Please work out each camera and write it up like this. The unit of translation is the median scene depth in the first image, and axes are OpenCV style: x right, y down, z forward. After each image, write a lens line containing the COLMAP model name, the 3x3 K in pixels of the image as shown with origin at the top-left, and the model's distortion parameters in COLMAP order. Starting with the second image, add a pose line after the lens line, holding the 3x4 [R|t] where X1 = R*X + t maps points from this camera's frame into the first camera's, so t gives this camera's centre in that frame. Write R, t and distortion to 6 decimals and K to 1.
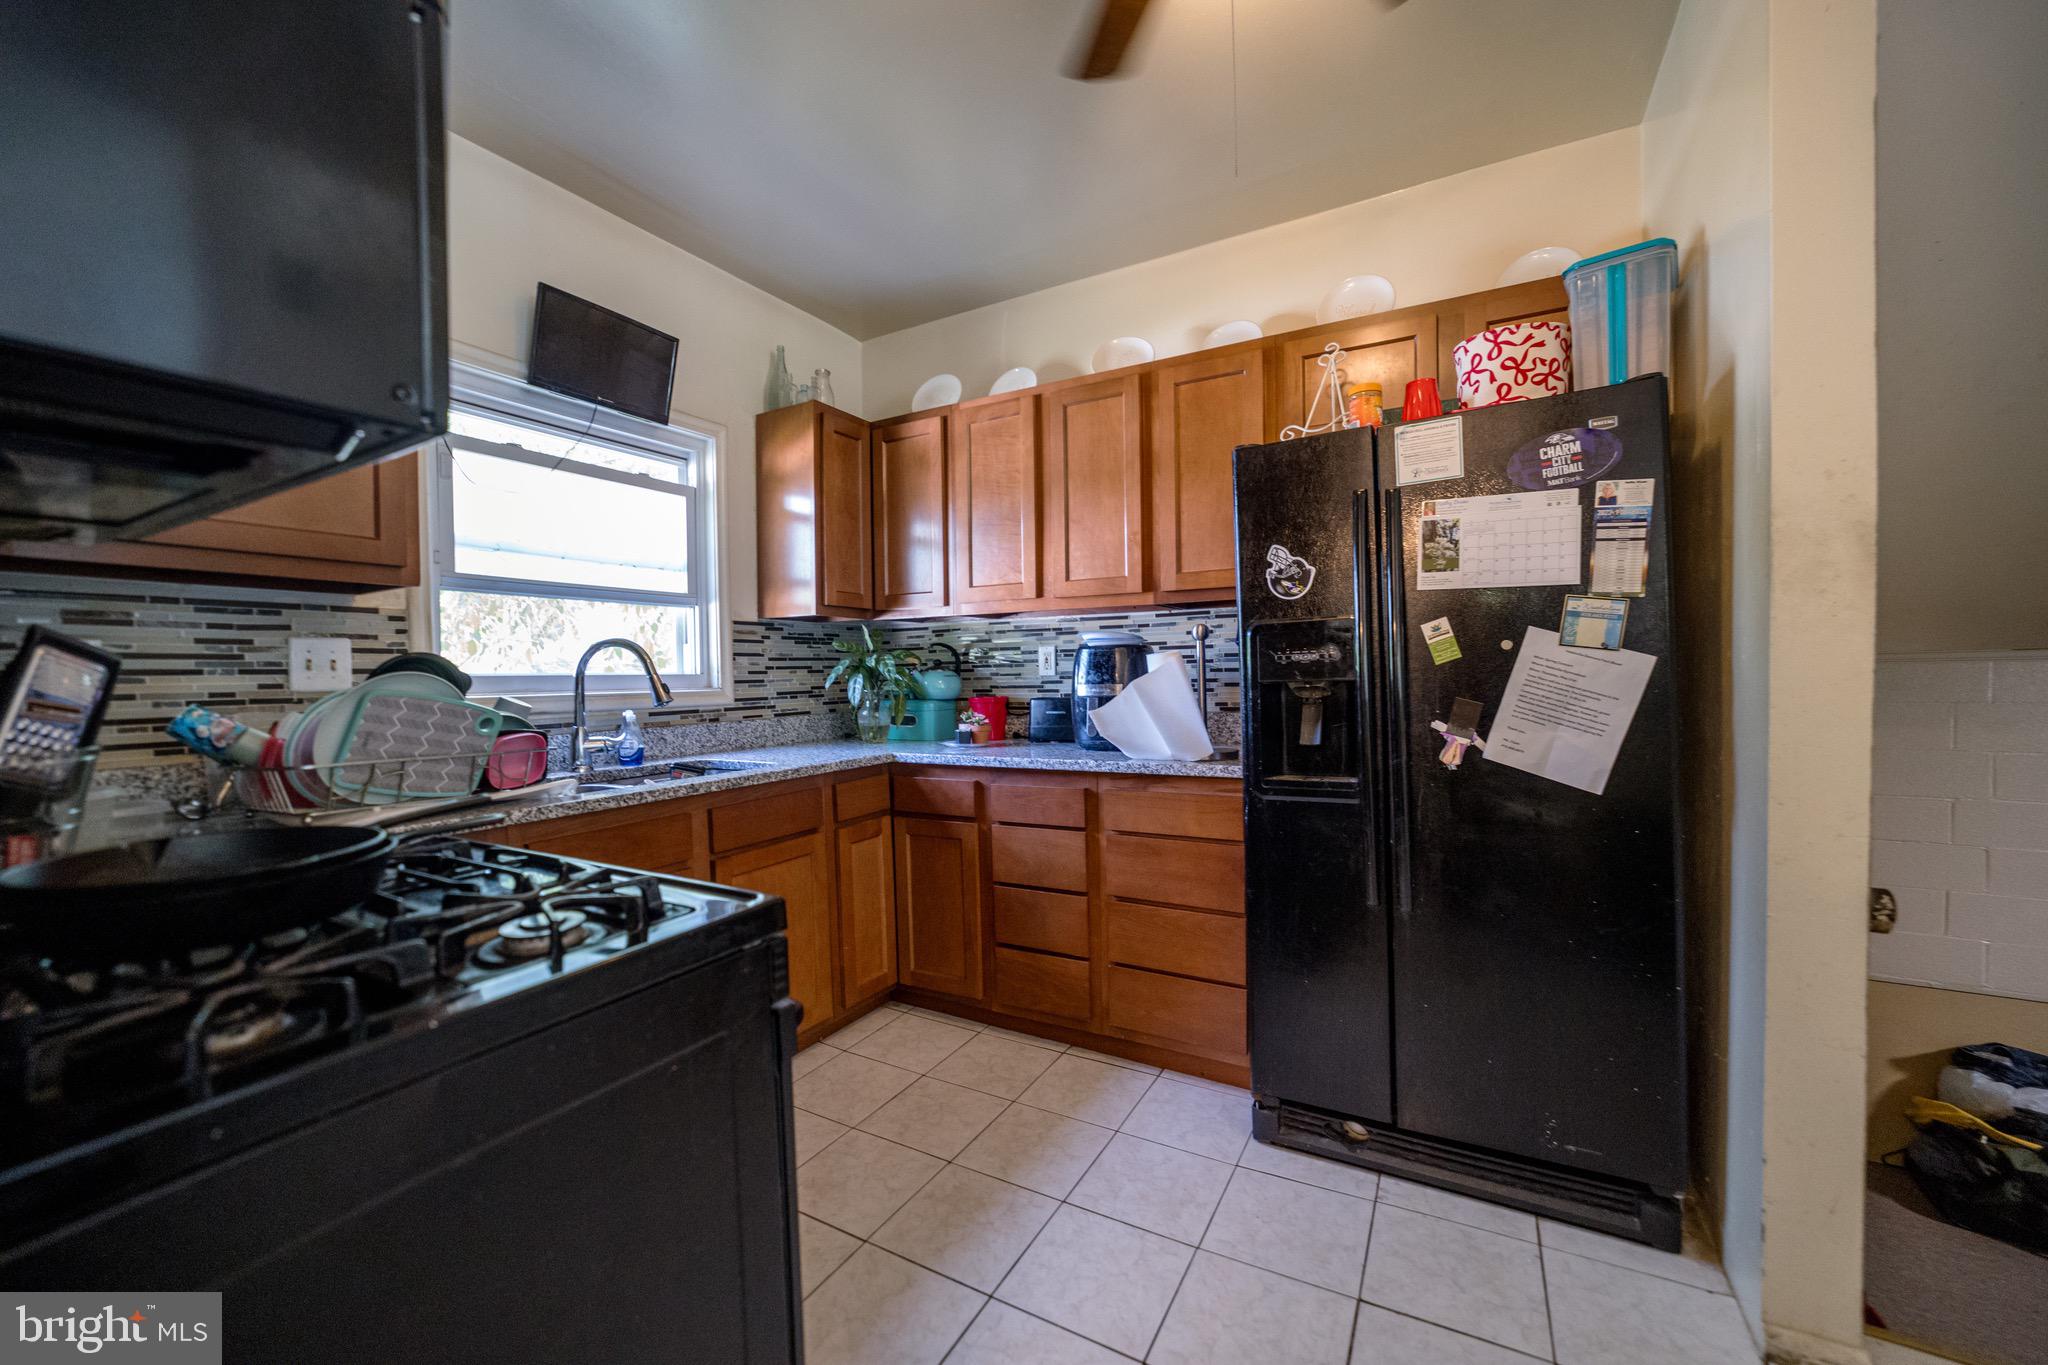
lens RADIAL K [[793.3, 0, 1025.8], [0, 793.3, 691.7], [0, 0, 1]] dist [-0.027694, 0.007890]
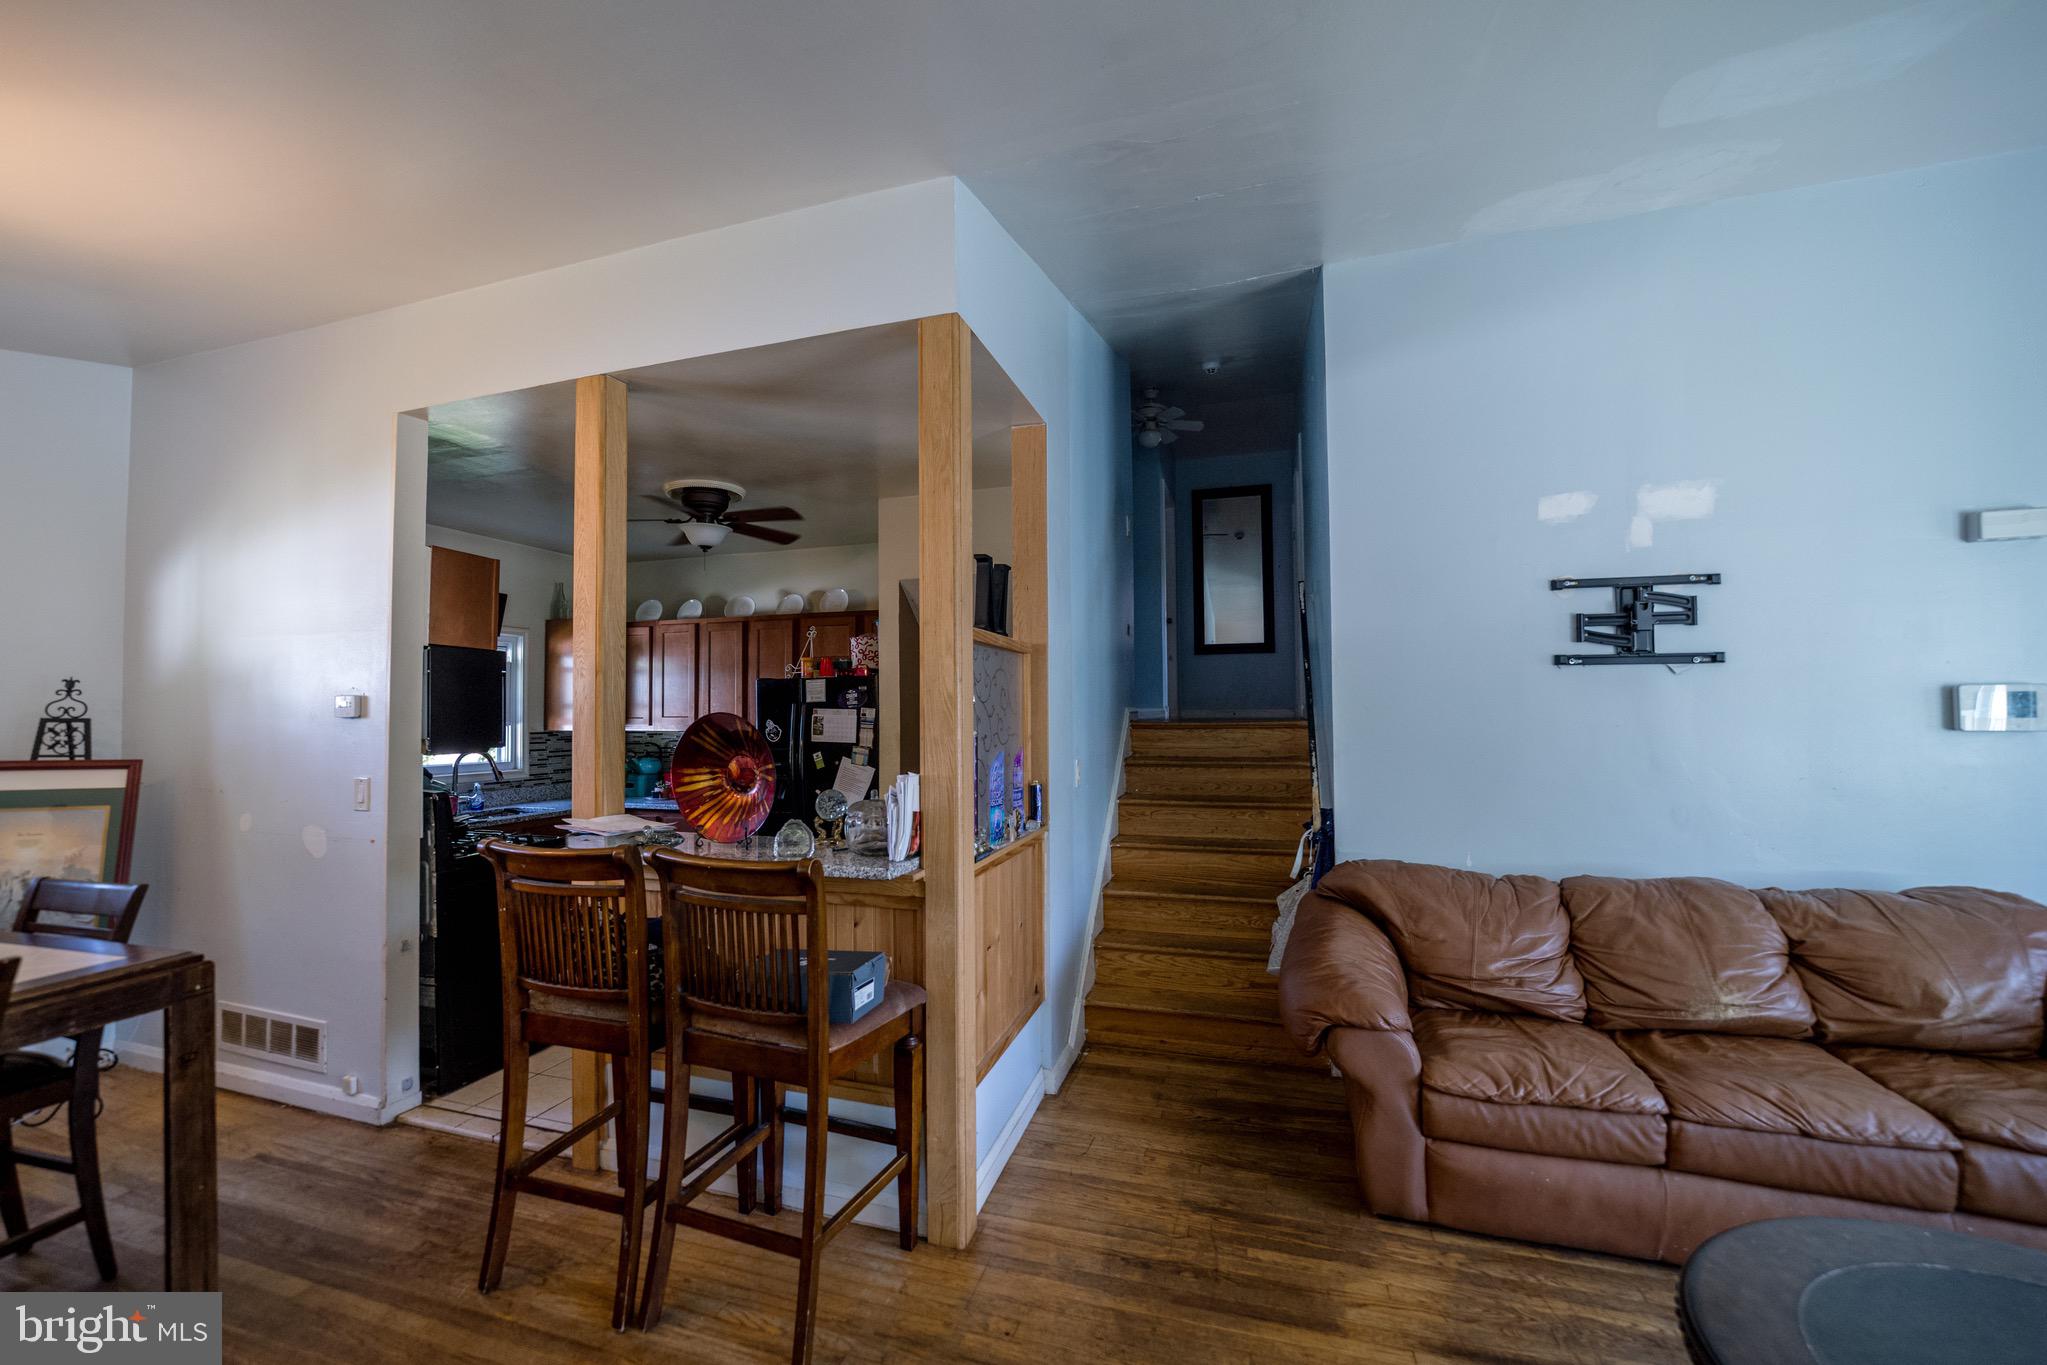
lens RADIAL K [[831.9, 0, 994.5], [0, 831.9, 694.2], [0, 0, 1]] dist [-0.022163, 0.004236]
pose [[0.980159, 0.015914, 0.197571, 0.405165], [-0.005385, 0.998542, -0.053714, -0.103997], [-0.198138, 0.051584, 0.978816, -1.441422]]
